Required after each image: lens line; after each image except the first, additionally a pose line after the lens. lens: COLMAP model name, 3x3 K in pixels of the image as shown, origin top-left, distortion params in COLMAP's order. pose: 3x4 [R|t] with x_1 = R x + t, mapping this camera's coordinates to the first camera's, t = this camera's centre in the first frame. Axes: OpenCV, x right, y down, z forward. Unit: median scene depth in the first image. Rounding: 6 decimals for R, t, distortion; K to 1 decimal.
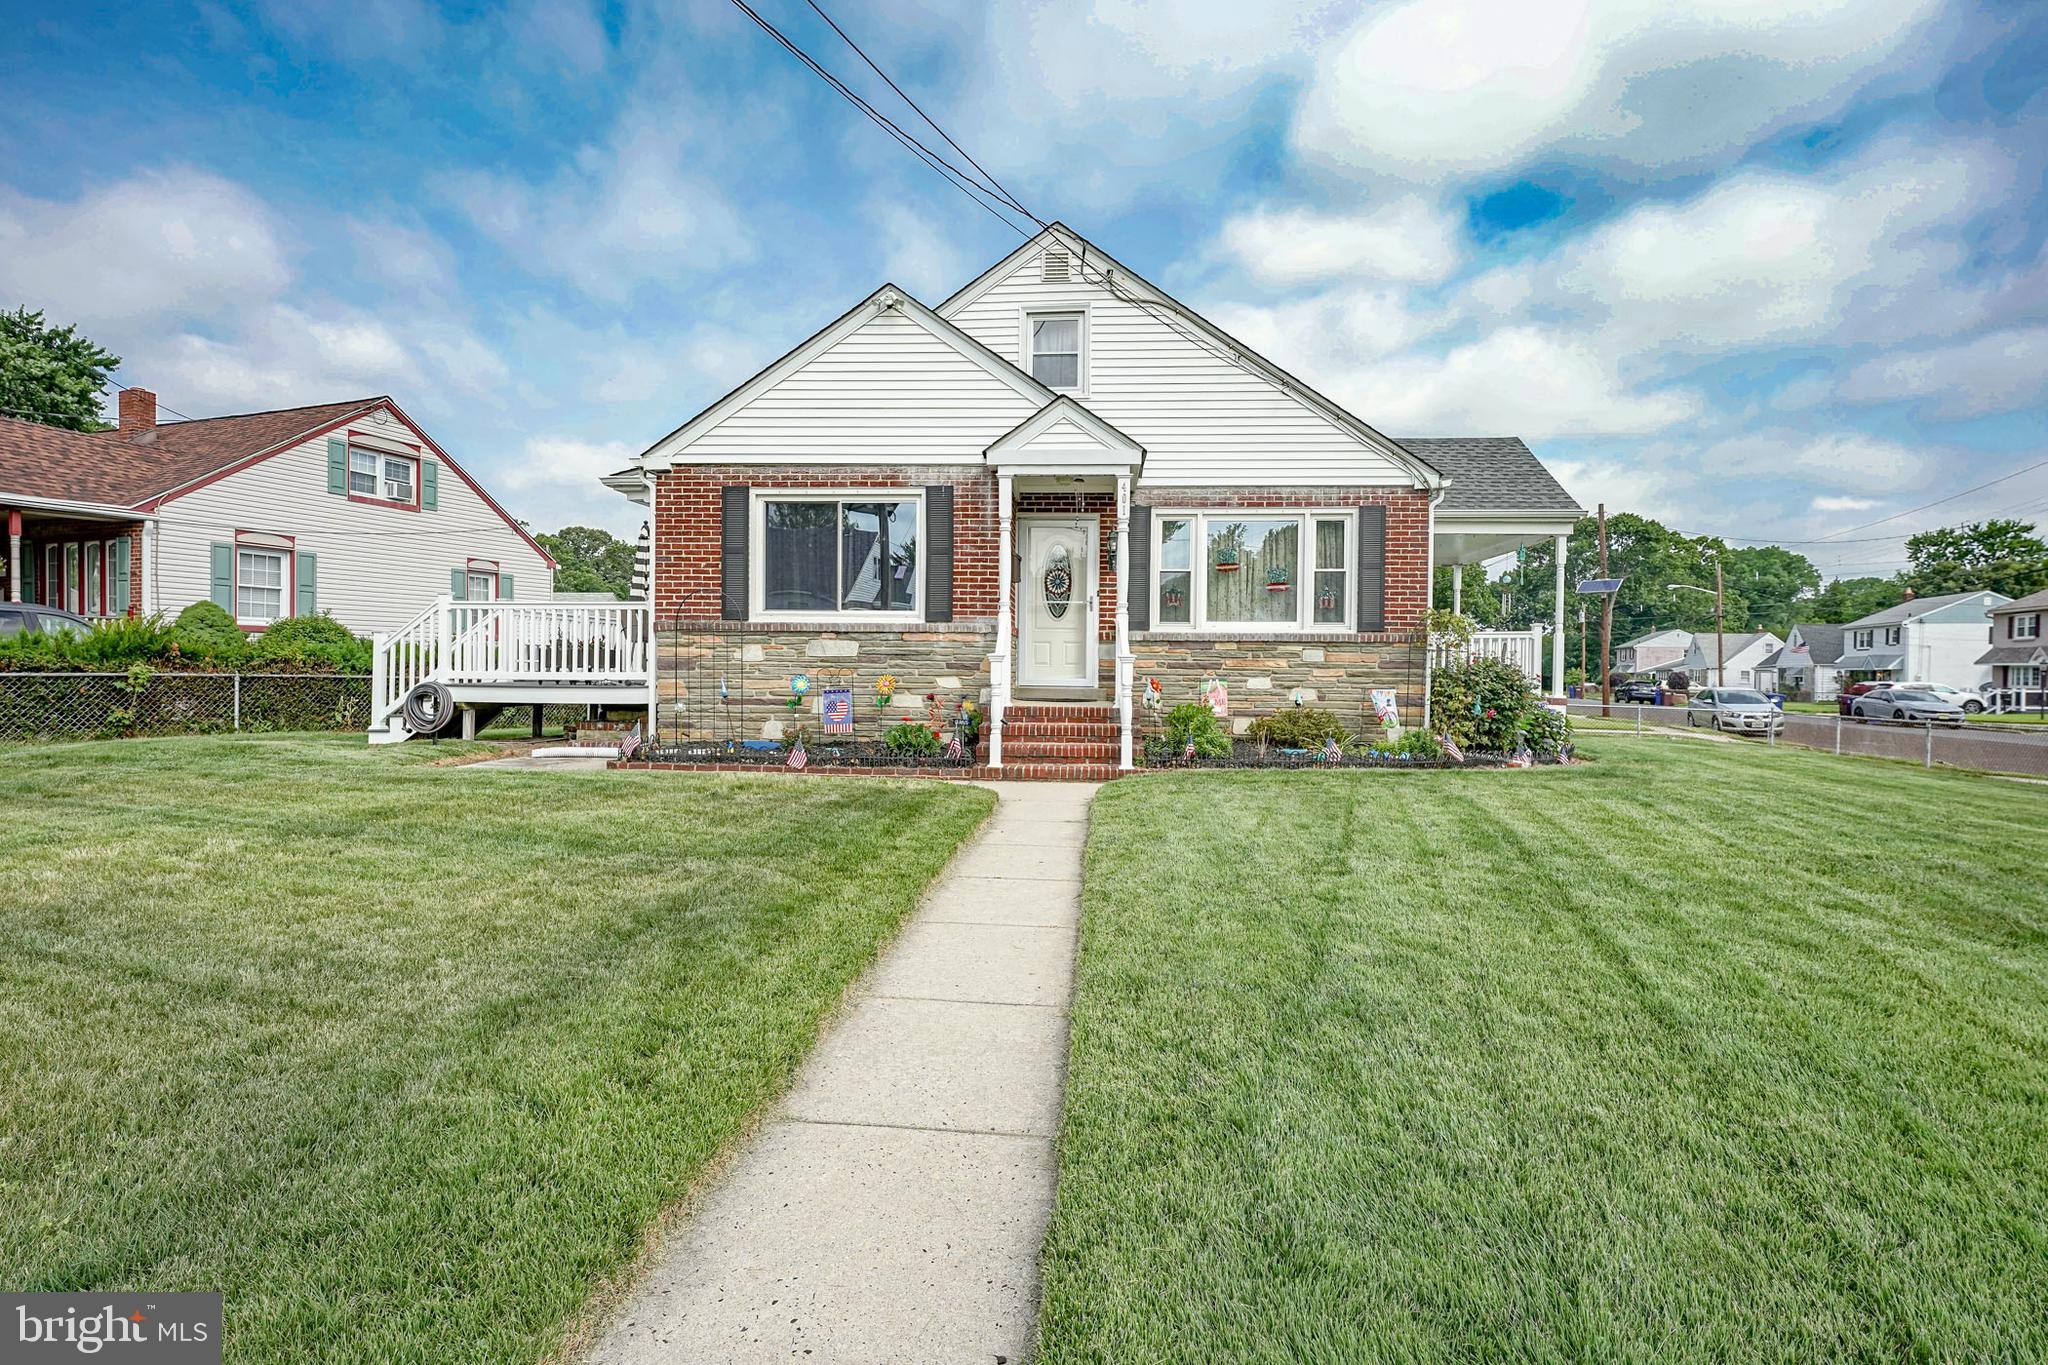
lens RADIAL K [[1017.7, 0, 1017.6], [0, 1017.7, 678.8], [0, 0, 1]] dist [-0.002759, -0.000962]
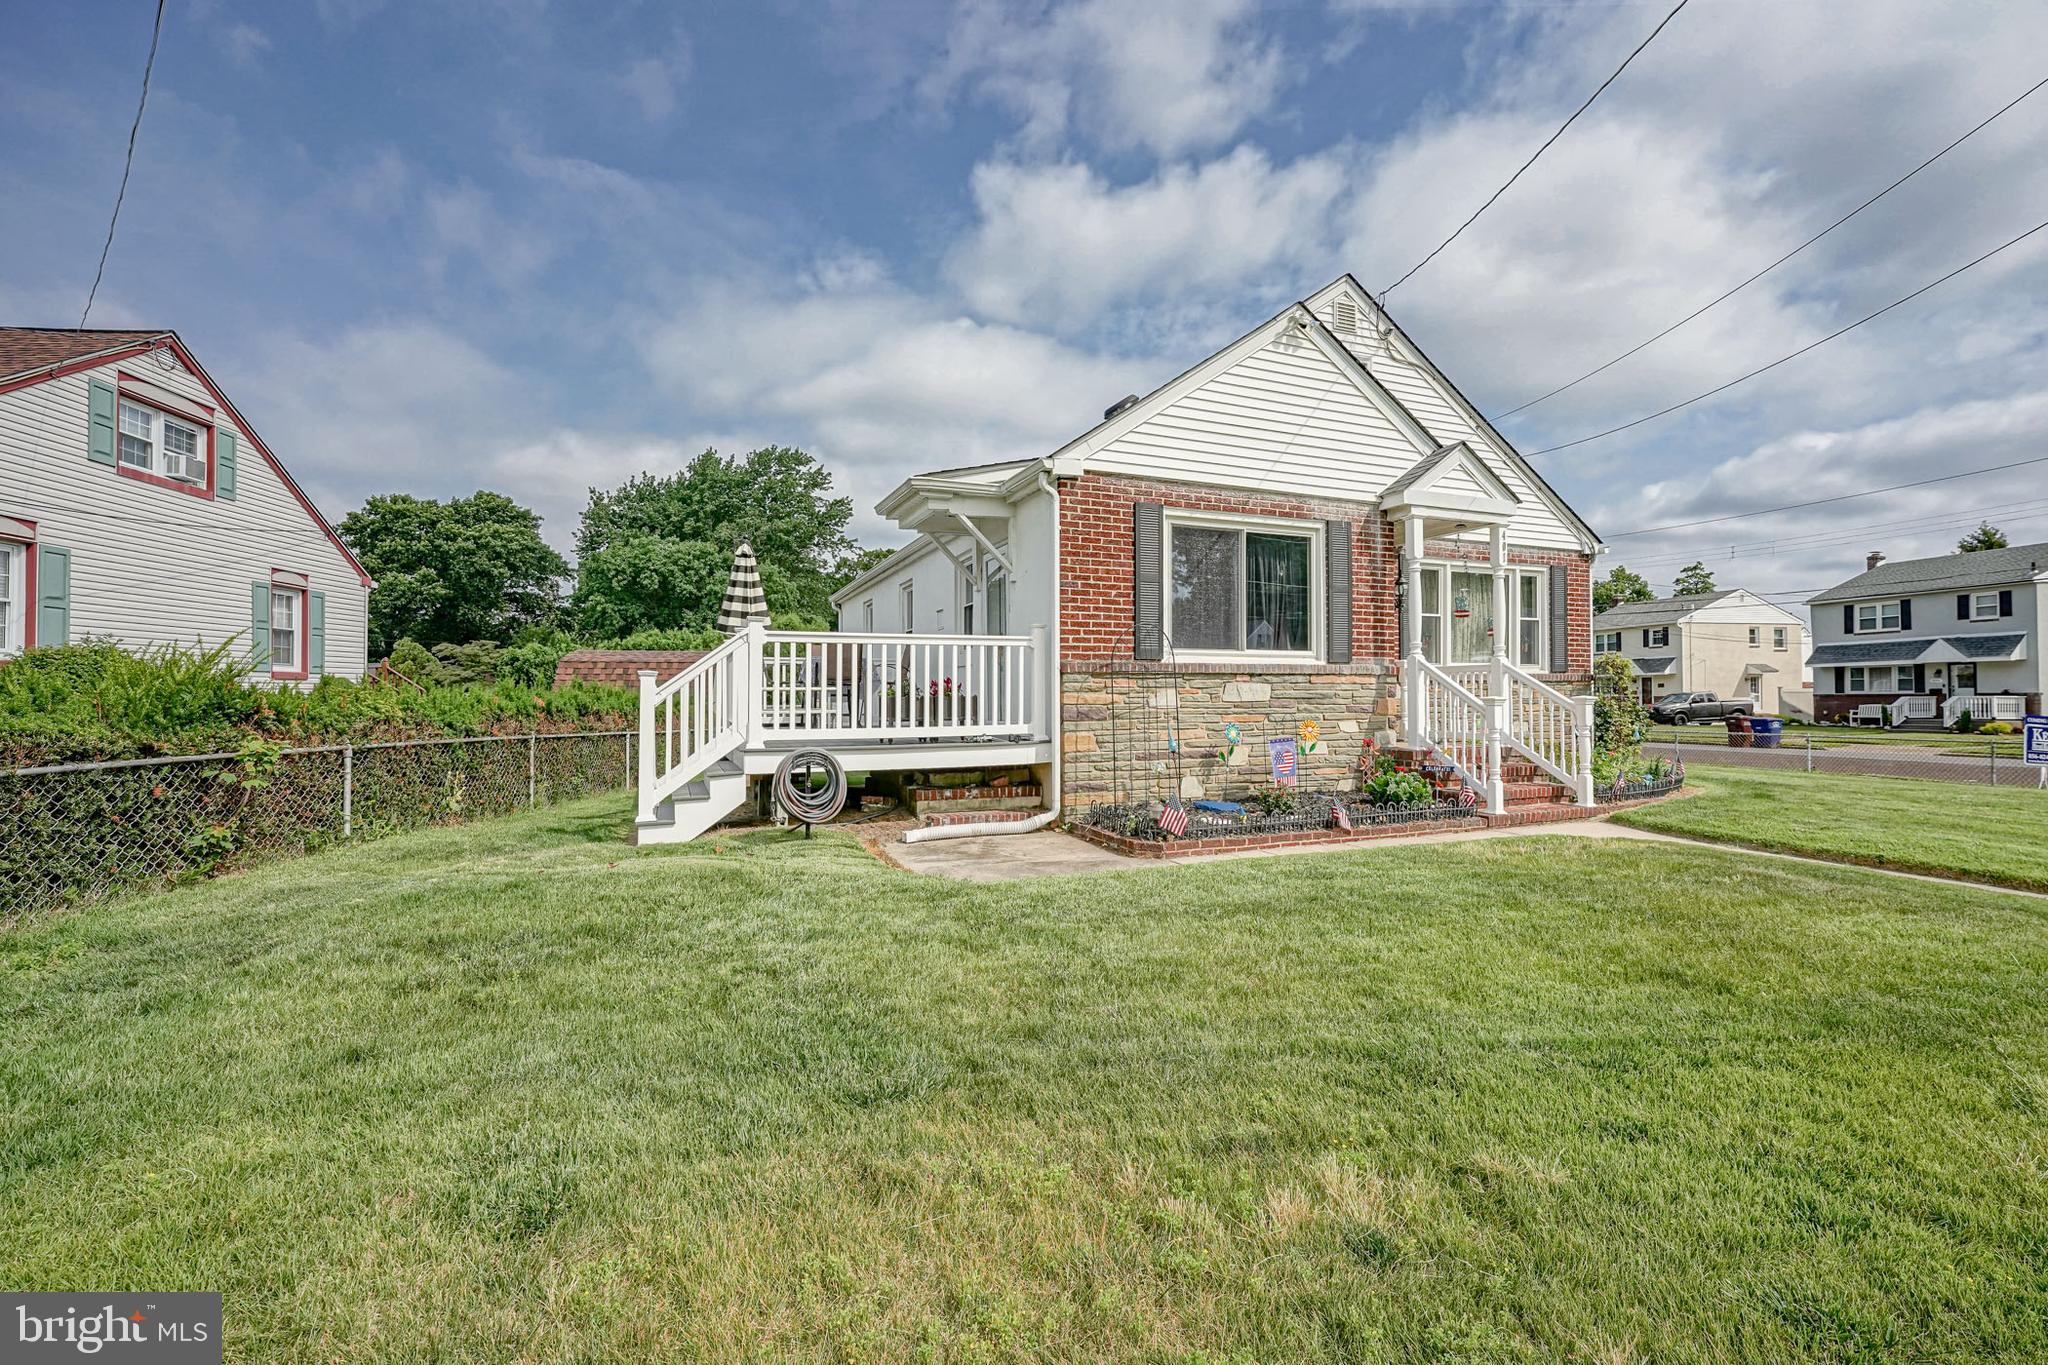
lens RADIAL K [[880.6, 0, 1022.9], [0, 880.6, 681.1], [0, 0, 1]] dist [-0.000715, -0.000382]
pose [[0.893606, -0.006225, 0.448809, -0.661734], [0.018394, 0.999572, -0.022760, -0.024093], [-0.448475, 0.028593, 0.893338, 0.367553]]
